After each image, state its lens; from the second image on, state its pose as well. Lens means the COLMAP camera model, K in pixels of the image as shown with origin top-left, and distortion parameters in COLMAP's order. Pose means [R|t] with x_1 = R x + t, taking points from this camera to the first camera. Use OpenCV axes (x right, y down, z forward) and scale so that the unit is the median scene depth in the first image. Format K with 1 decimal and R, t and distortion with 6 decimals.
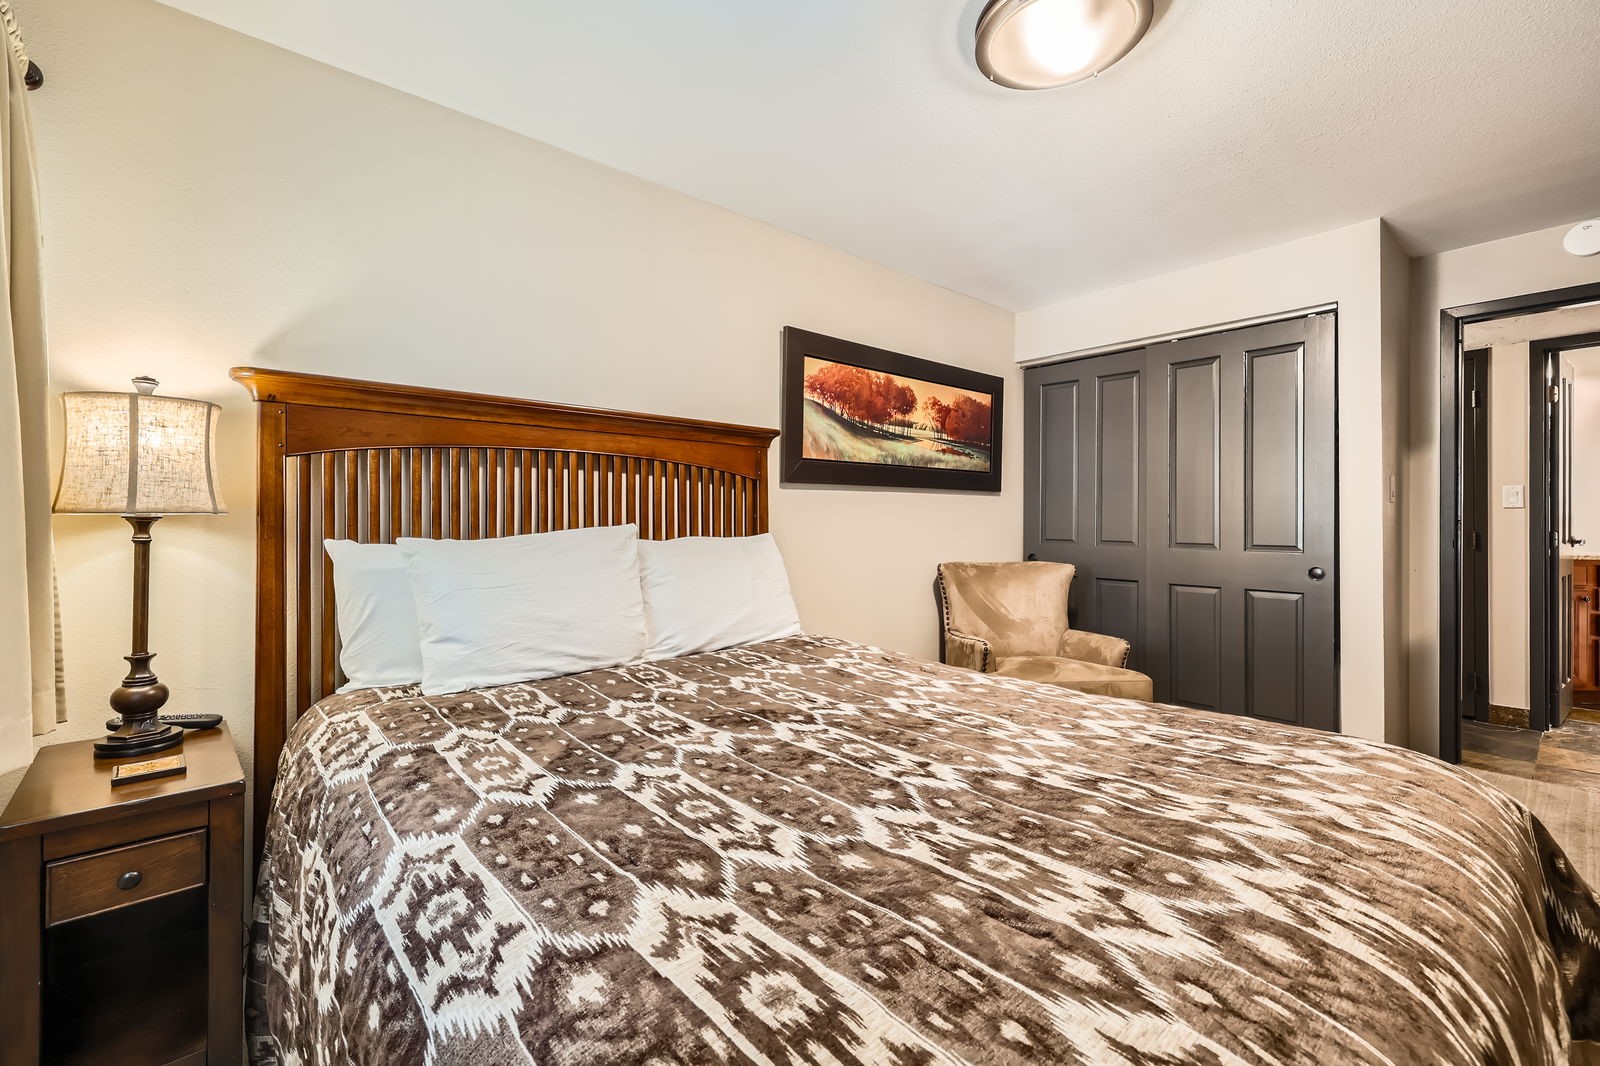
lens RADIAL K [[683.3, 0, 800.0], [0, 683.3, 518.7], [0, 0, 1]] dist [-0.012291, 0.000068]
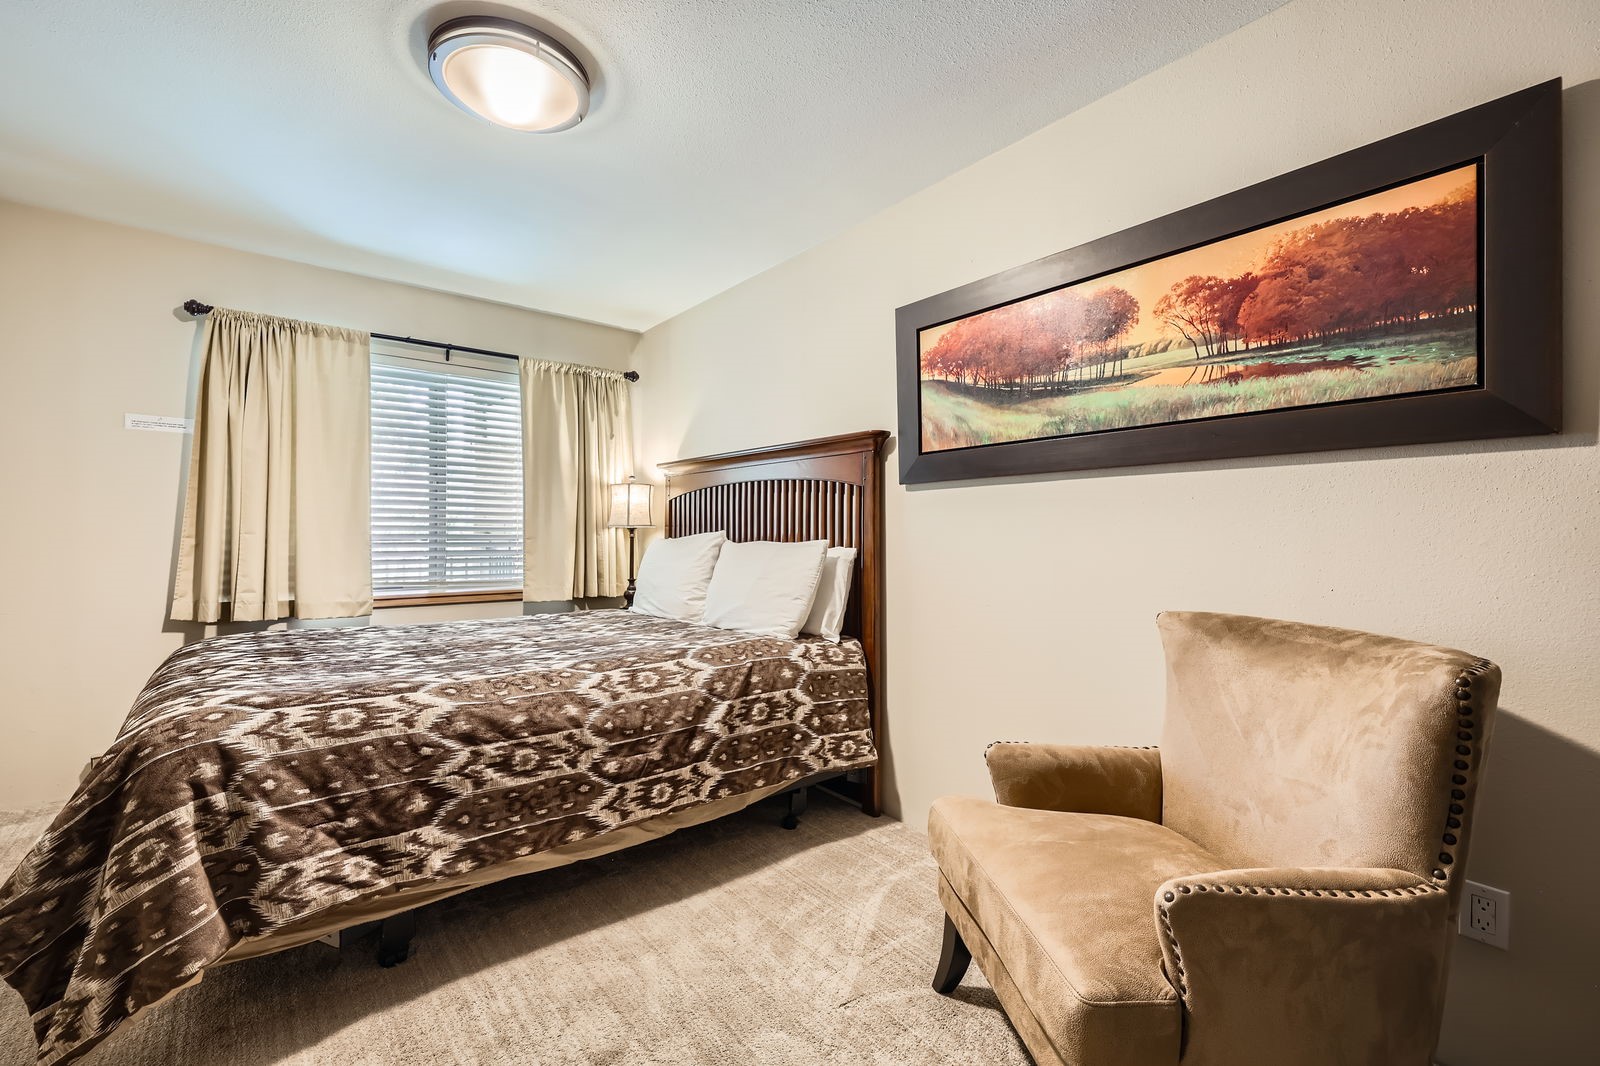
lens RADIAL K [[683.3, 0, 799.8], [0, 683.3, 537.8], [0, 0, 1]] dist [-0.012291, 0.000068]
pose [[-0.040624, -0.002426, -0.999172, 0.757347], [-0.006519, 0.999976, -0.002163, 0.016622], [0.999153, 0.006426, -0.040639, 0.788349]]
